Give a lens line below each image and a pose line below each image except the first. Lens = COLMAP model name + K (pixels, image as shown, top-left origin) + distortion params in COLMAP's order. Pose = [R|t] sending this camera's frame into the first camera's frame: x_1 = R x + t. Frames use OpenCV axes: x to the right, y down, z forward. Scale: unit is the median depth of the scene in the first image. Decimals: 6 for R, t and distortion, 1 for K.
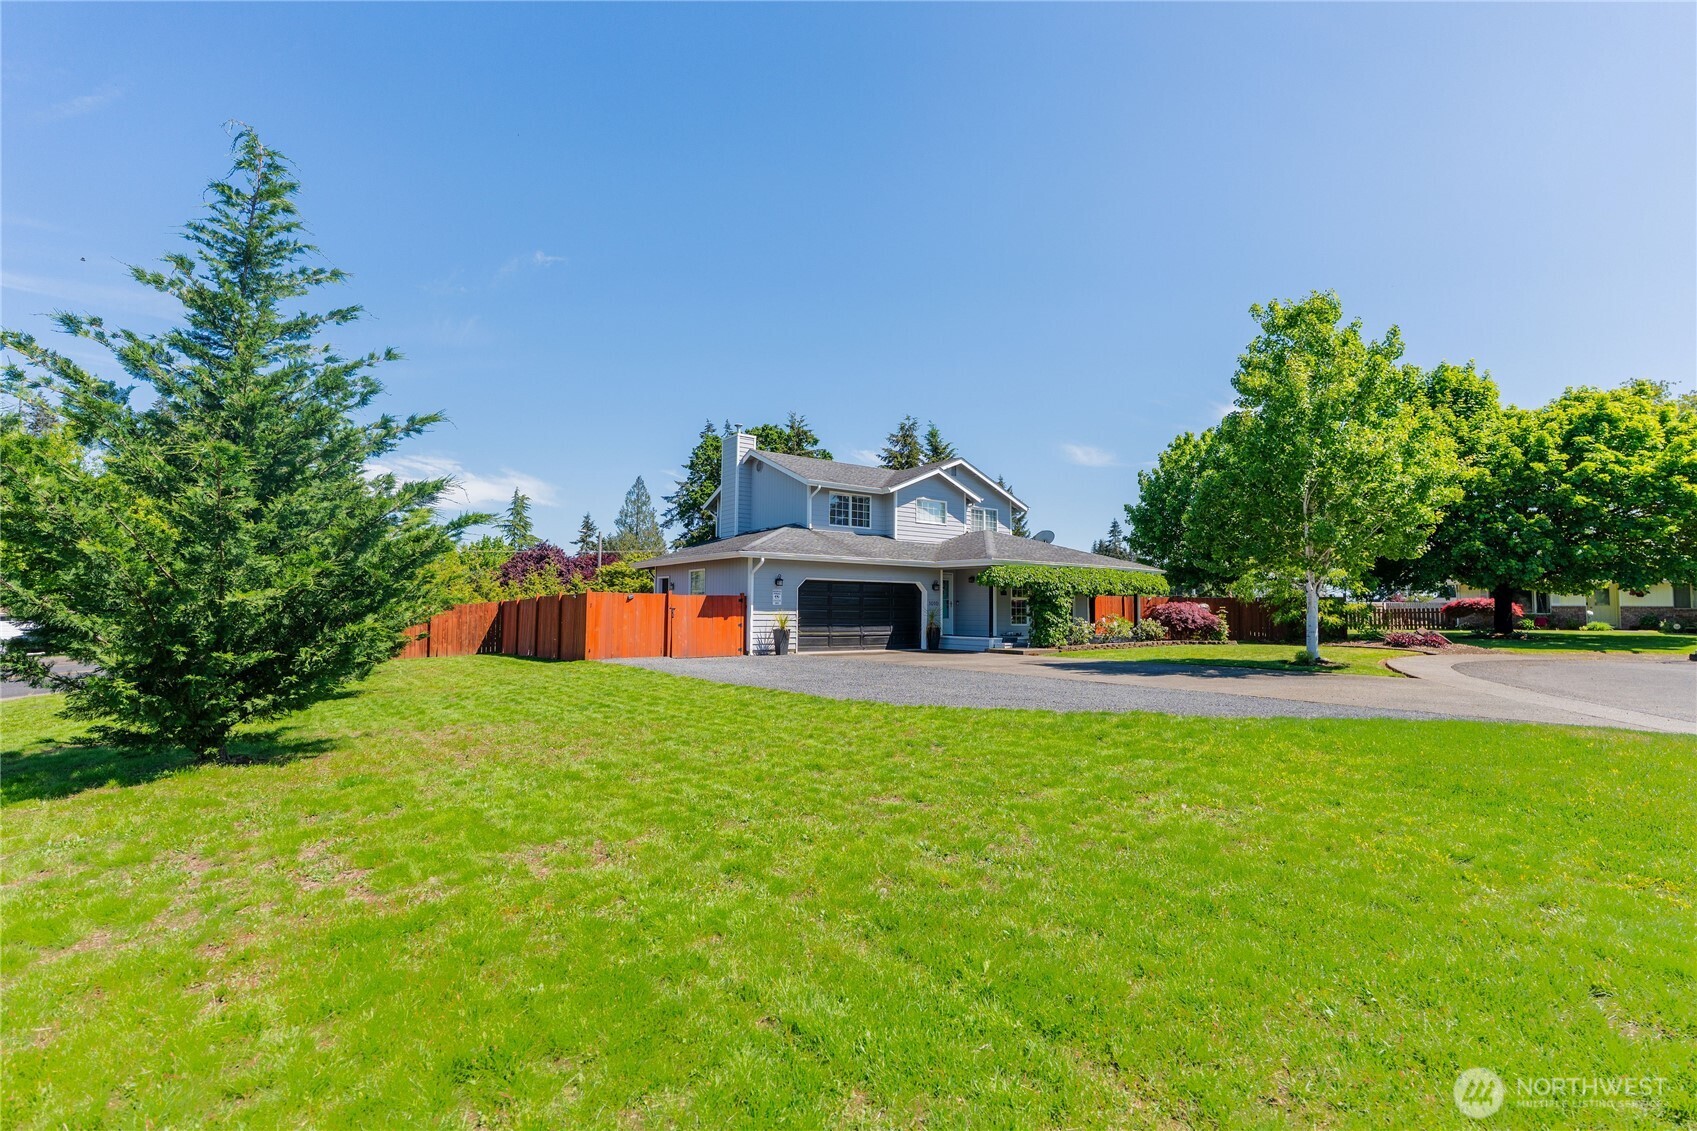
lens RADIAL K [[785.1, 0, 848.5], [0, 785.1, 565.5], [0, 0, 1]] dist [-0.001968, -0.000103]
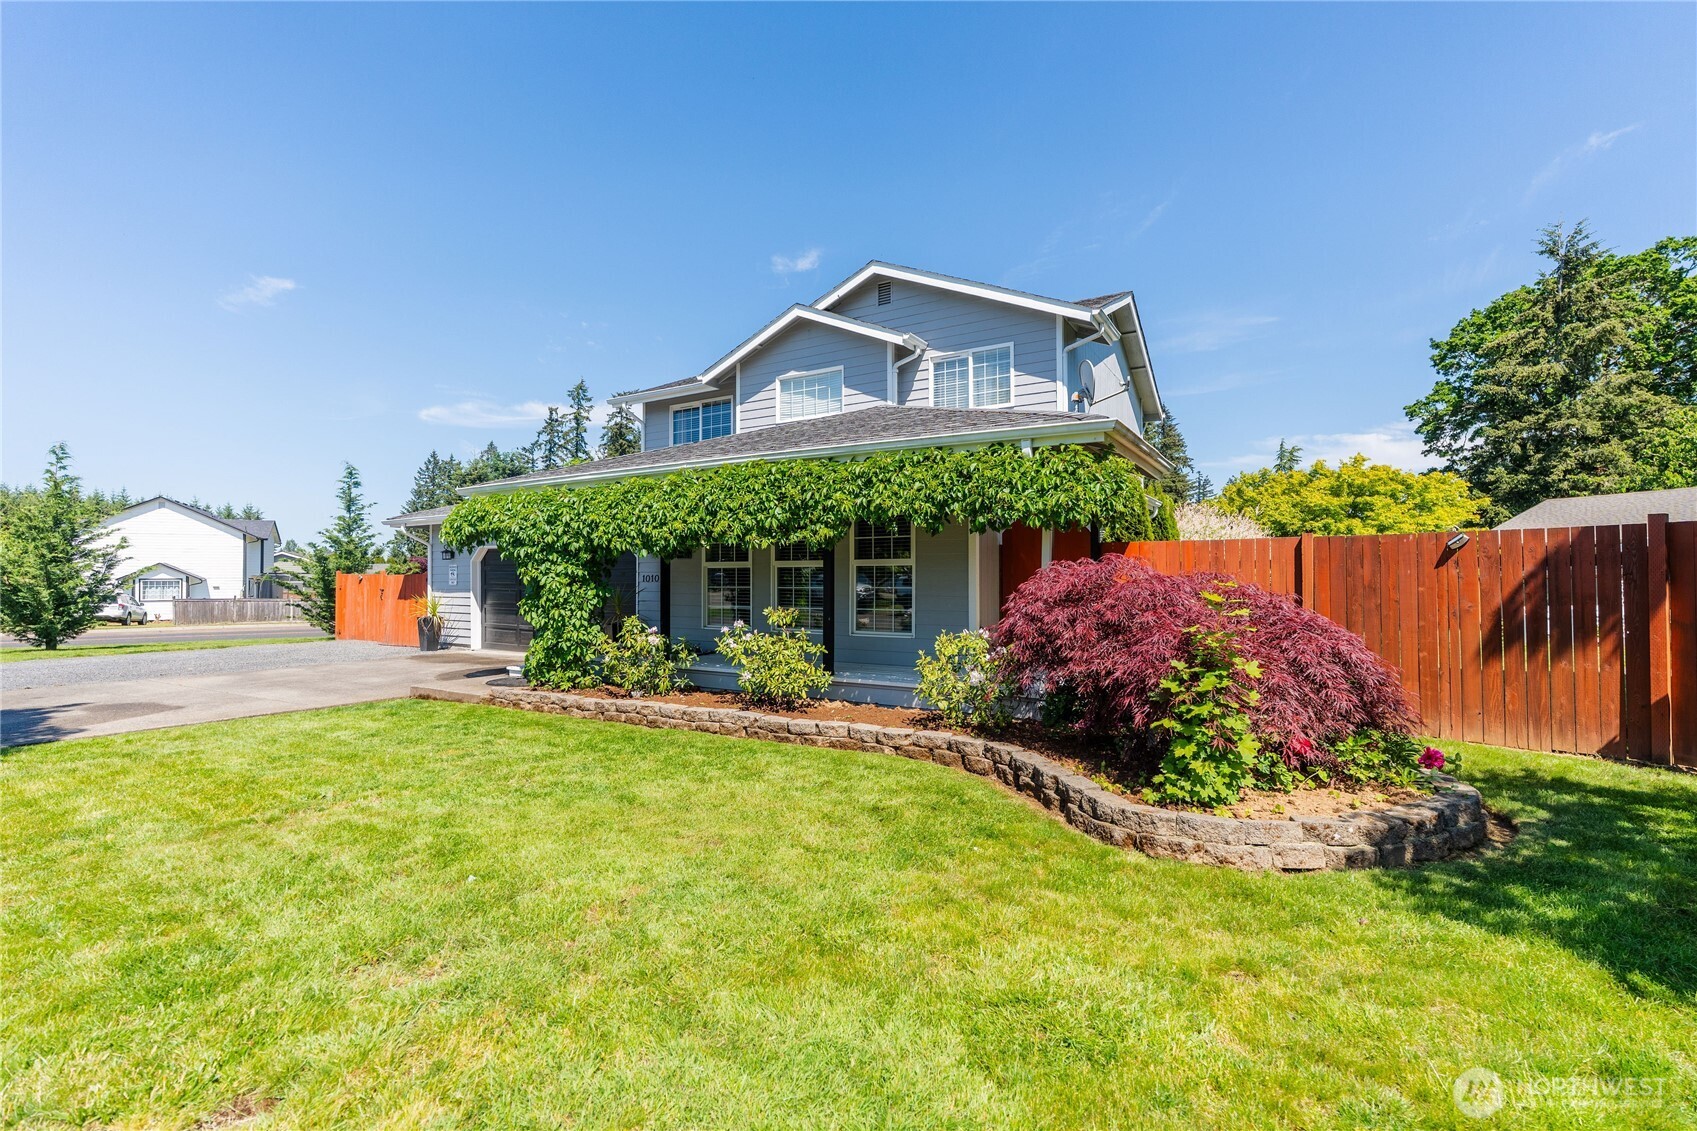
lens RADIAL K [[748.3, 0, 846.6], [0, 748.3, 561.7], [0, 0, 1]] dist [-0.002479, -0.000541]
pose [[0.386881, -0.027897, -0.921708, 0.624287], [0.059587, 0.998210, -0.005200, 0.047623], [0.920202, -0.052910, 0.387851, 0.930229]]
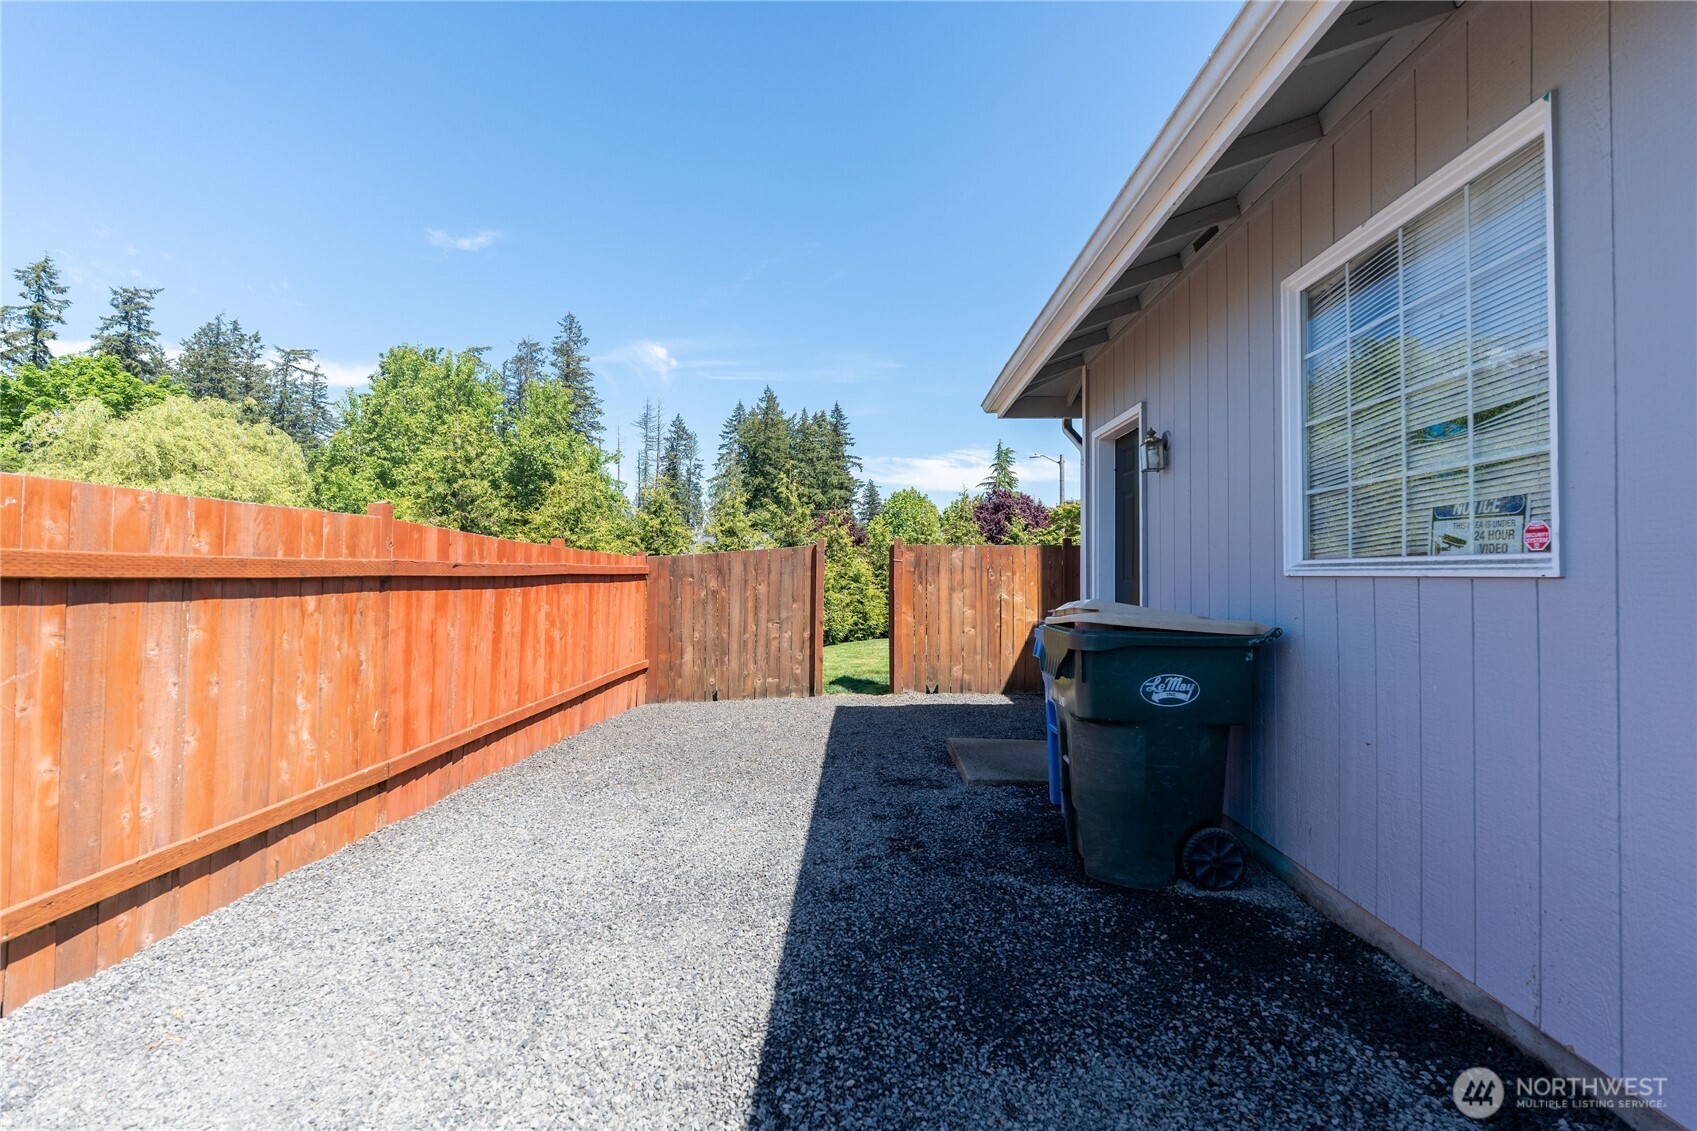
lens RADIAL K [[741.3, 0, 831.2], [0, 741.3, 565.4], [0, 0, 1]] dist [0.000362, 0.000376]
pose [[0.782144, -0.011154, -0.622998, -0.181942], [0.039487, 0.998717, 0.031692, 0.044415], [0.621846, -0.049388, 0.781581, 0.838281]]
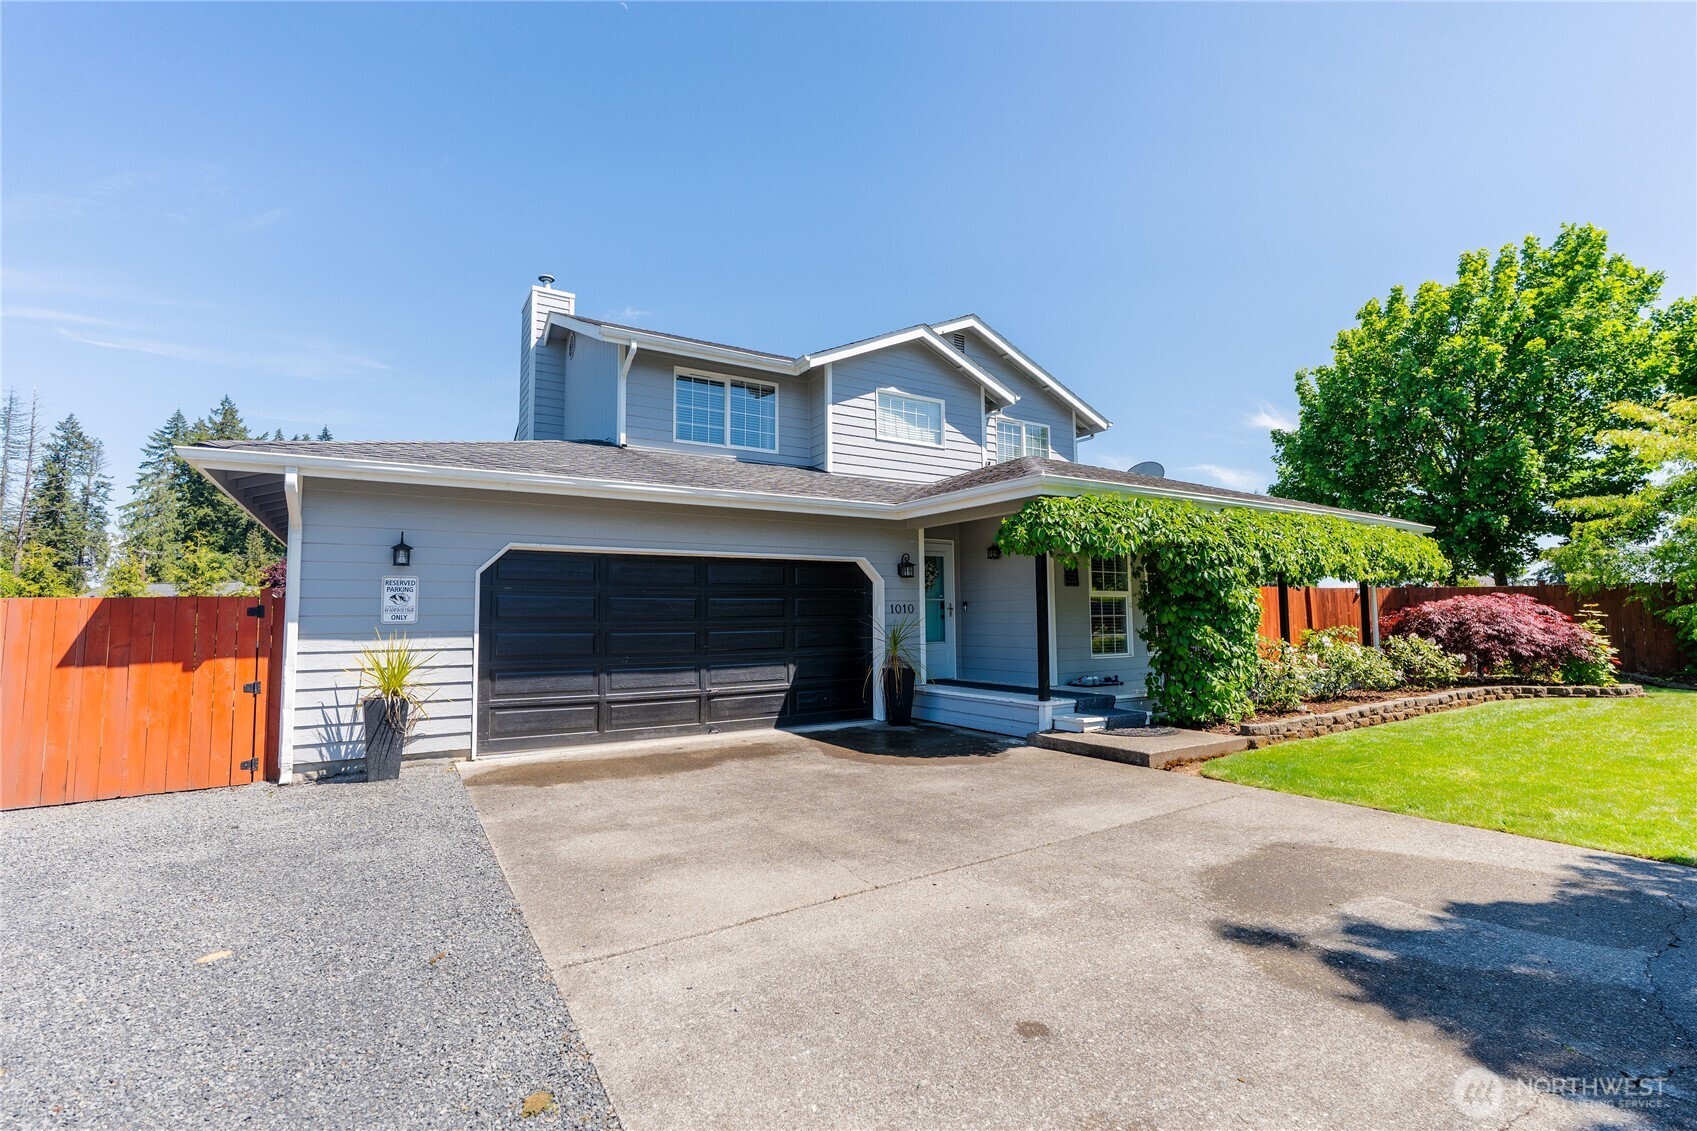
lens RADIAL K [[760.8, 0, 845.3], [0, 760.8, 562.3], [0, 0, 1]] dist [-0.007086, -0.000015]
pose [[0.997311, -0.023081, -0.069555, 0.107478], [0.021926, 0.999610, -0.017319, 0.029868], [0.069927, 0.015747, 0.997428, 0.596569]]
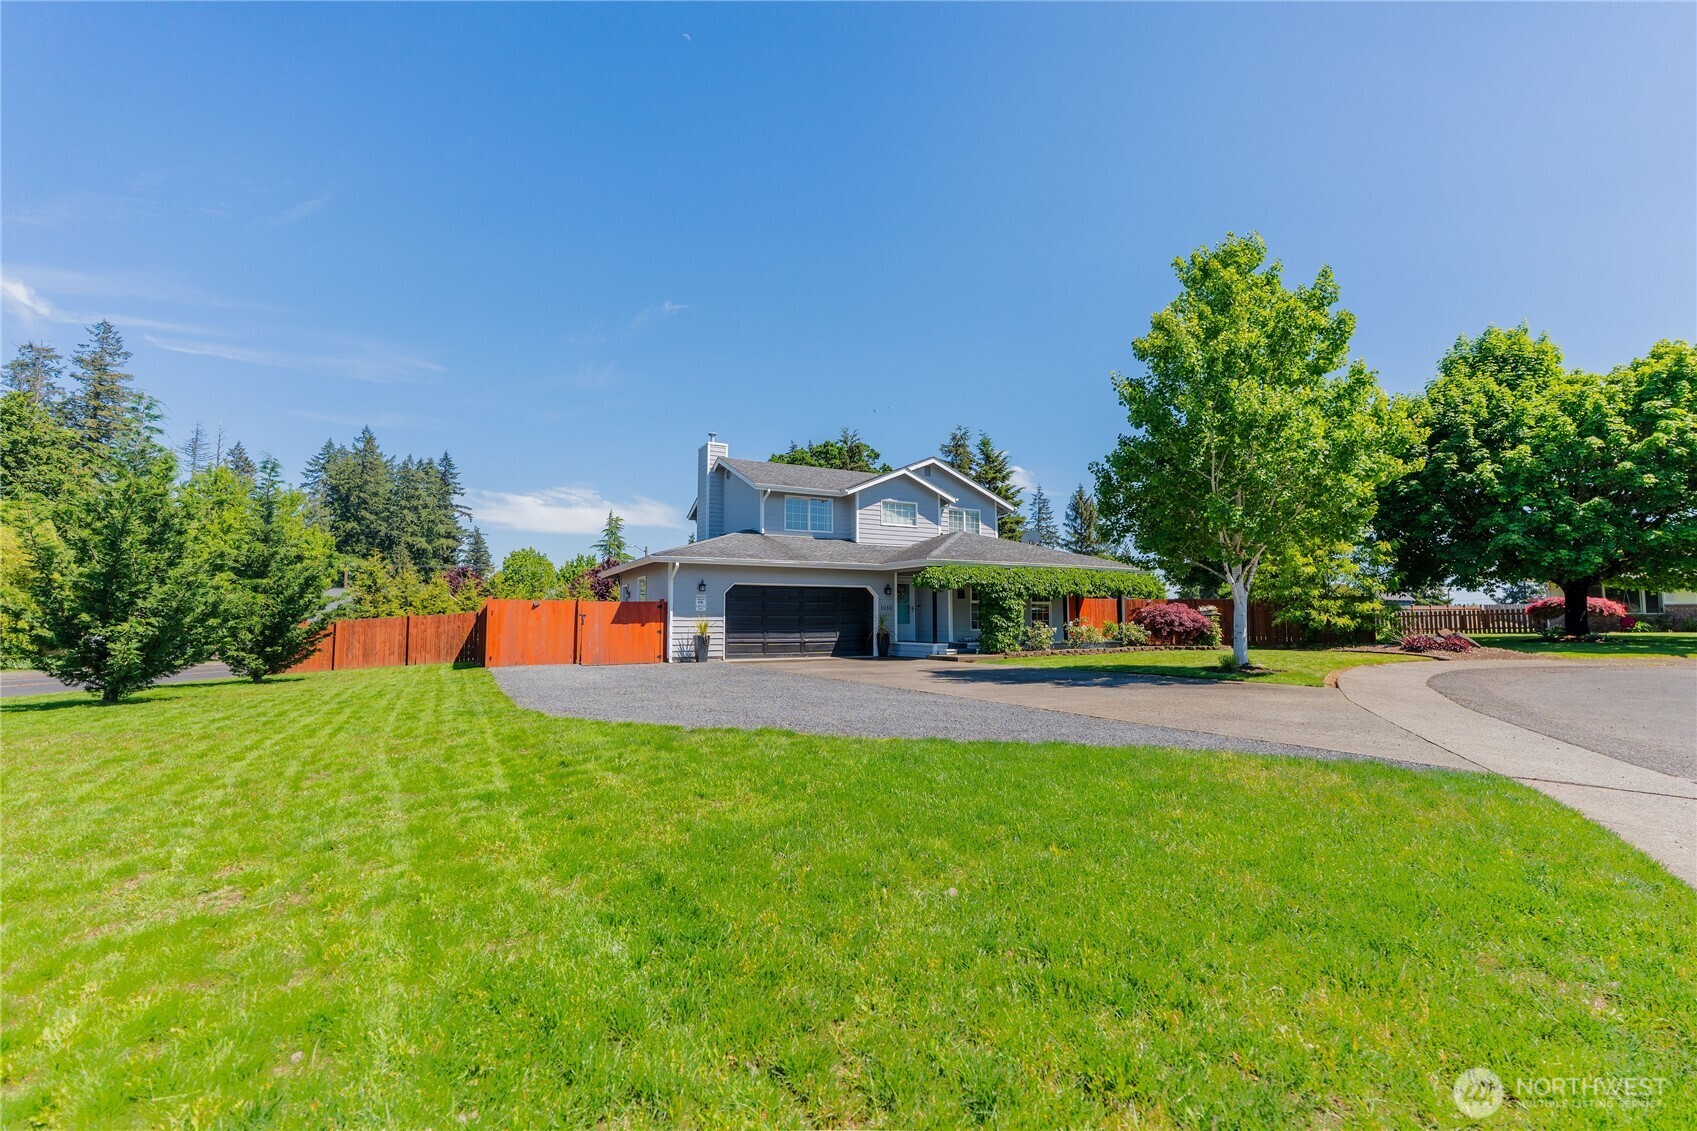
lens RADIAL K [[748.3, 0, 846.6], [0, 748.3, 561.7], [0, 0, 1]] dist [-0.002479, -0.000541]
pose [[0.989490, -0.021363, -0.143012, 0.192667], [0.018045, 0.999538, -0.024455, 0.013275], [0.143468, 0.021618, 0.989419, 0.091958]]
